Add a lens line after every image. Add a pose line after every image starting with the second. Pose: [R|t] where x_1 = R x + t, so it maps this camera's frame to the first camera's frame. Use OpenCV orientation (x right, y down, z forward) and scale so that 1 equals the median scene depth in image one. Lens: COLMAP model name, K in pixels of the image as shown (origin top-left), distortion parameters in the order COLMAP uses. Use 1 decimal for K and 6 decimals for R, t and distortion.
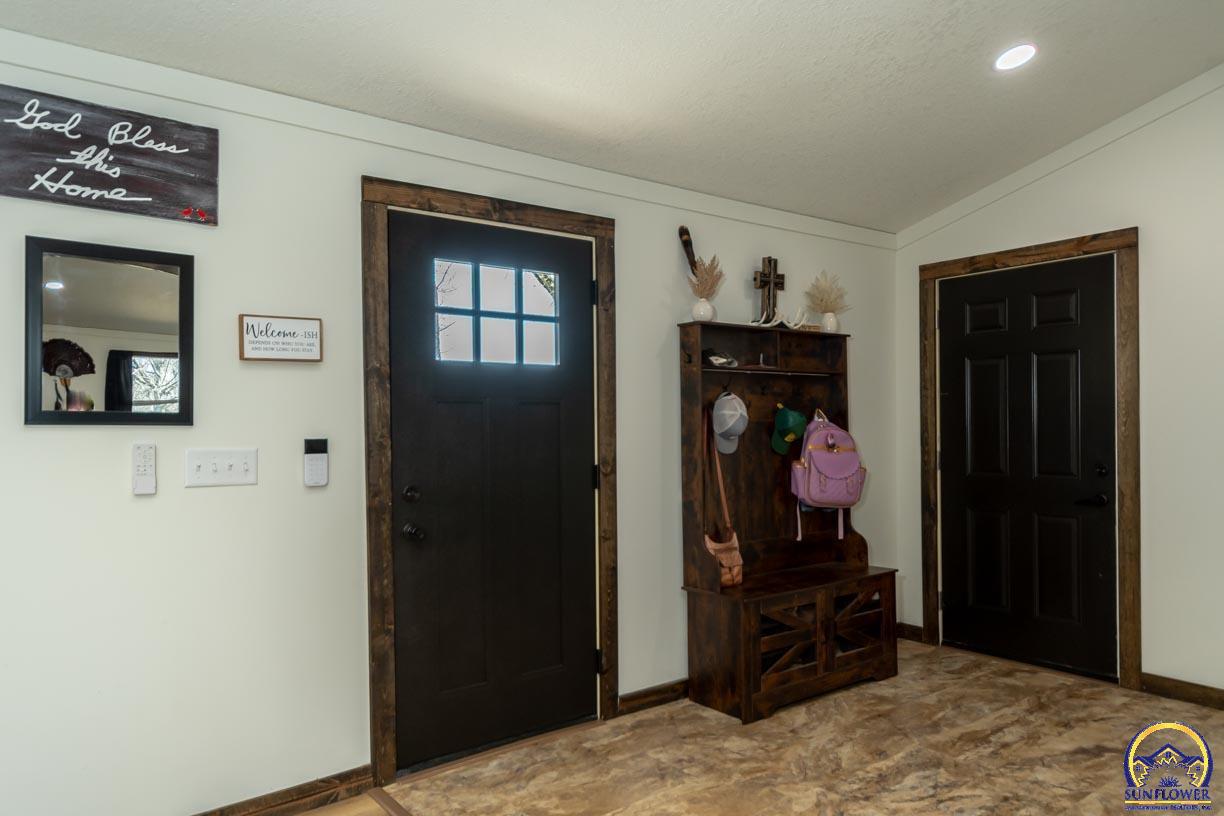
lens RADIAL K [[822.6, 0, 605.6], [0, 822.6, 412.4], [0, 0, 1]] dist [0.013392, -0.016913]
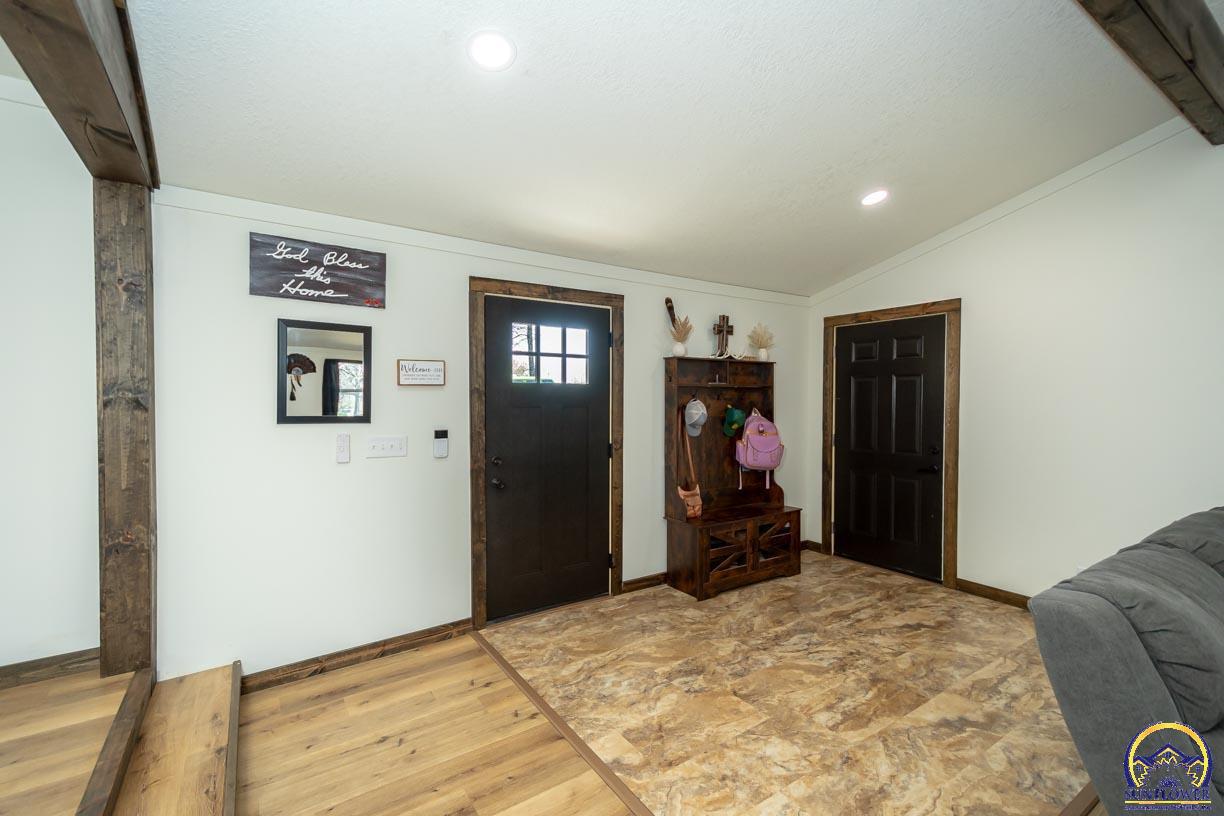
lens RADIAL K [[546.1, 0, 622.1], [0, 546.1, 400.6], [0, 0, 1]] dist [0.010807, -0.000963]
pose [[0.998603, 0.020798, -0.048574, 0.066896], [-0.019433, 0.999407, 0.028415, -0.057132], [0.049136, -0.027431, 0.998415, -0.100920]]
